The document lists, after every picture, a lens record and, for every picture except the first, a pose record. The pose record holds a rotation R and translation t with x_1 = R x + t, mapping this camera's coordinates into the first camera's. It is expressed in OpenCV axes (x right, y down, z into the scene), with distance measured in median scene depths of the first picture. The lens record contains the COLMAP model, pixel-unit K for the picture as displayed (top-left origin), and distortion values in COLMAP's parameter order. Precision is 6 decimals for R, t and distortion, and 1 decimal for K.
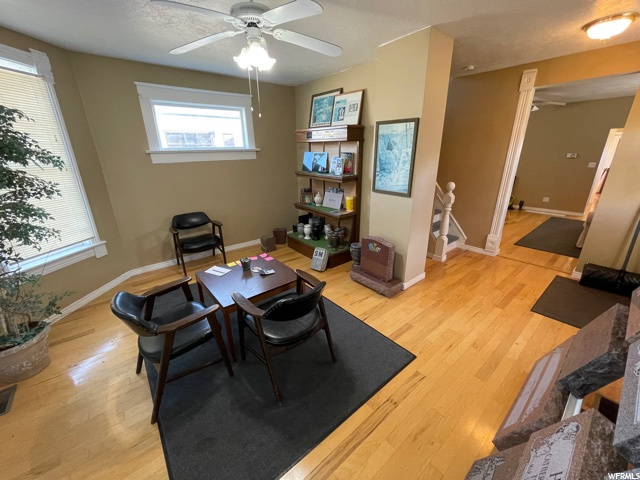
lens RADIAL K [[257.5, 0, 318.4], [0, 257.5, 239.3], [0, 0, 1]] dist [-0.003131, -0.000308]
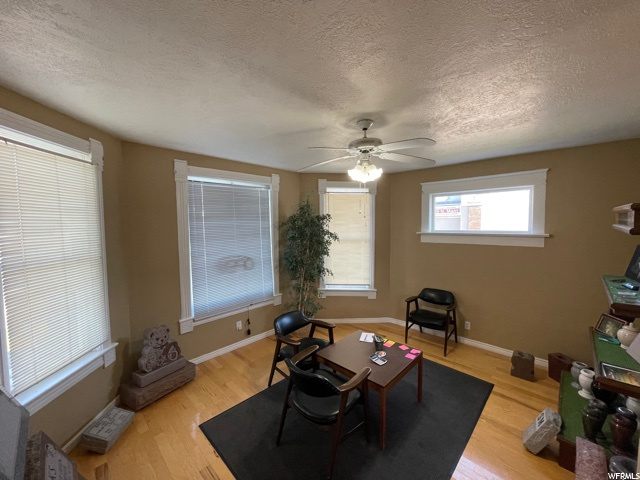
lens RADIAL K [[257.5, 0, 318.4], [0, 257.5, 239.3], [0, 0, 1]] dist [-0.003131, -0.000308]
pose [[0.114195, 0.078627, -0.990342, 0.564163], [-0.321008, 0.946309, 0.038116, -0.217457], [0.940167, 0.313555, 0.133304, 0.409654]]
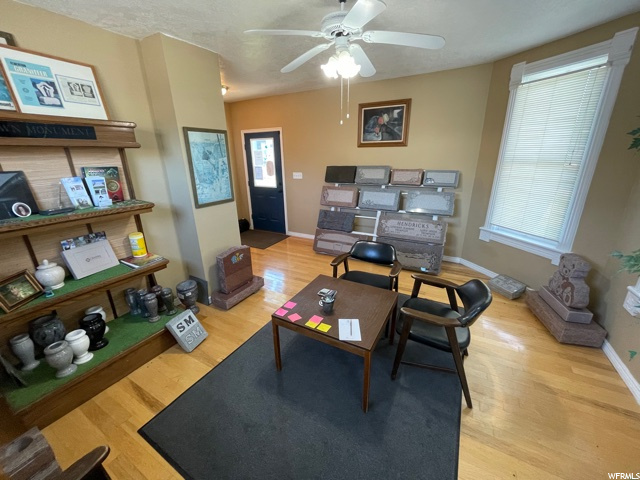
lens RADIAL K [[257.5, 0, 318.4], [0, 257.5, 239.3], [0, 0, 1]] dist [-0.003131, -0.000308]
pose [[-0.369504, -0.278472, 0.886521, -0.741180], [0.327097, 0.853999, 0.404591, -0.320902], [-0.869755, 0.439476, -0.224469, 0.915484]]
